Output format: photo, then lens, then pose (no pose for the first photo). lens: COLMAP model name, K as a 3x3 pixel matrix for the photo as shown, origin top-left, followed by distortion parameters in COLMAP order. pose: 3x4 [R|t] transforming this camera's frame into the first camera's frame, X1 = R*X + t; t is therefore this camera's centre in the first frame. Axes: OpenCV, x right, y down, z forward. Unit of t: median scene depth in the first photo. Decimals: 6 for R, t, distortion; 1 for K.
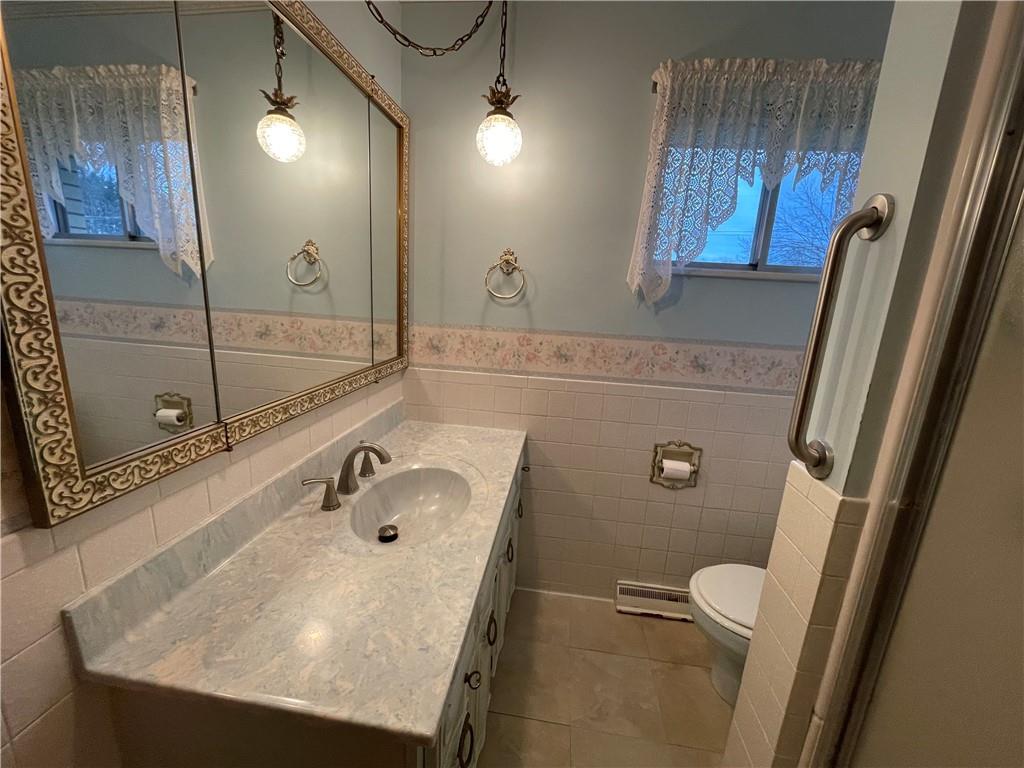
lens RADIAL K [[410.8, 0, 512.1], [0, 410.8, 383.7], [0, 0, 1]] dist [-0.000487, -0.000254]
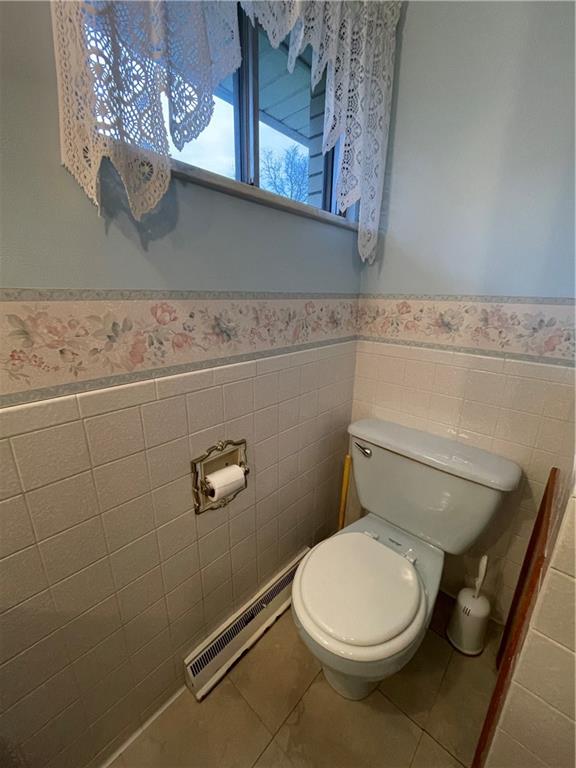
lens RADIAL K [[308.1, 0, 287.0], [0, 308.1, 384.1], [0, 0, 1]] dist [-0.000487, -0.000254]
pose [[0.562548, -0.273848, 0.780094, 0.088451], [0.195612, 0.960847, 0.196238, -0.038419], [-0.803290, 0.042202, 0.594090, 0.597344]]
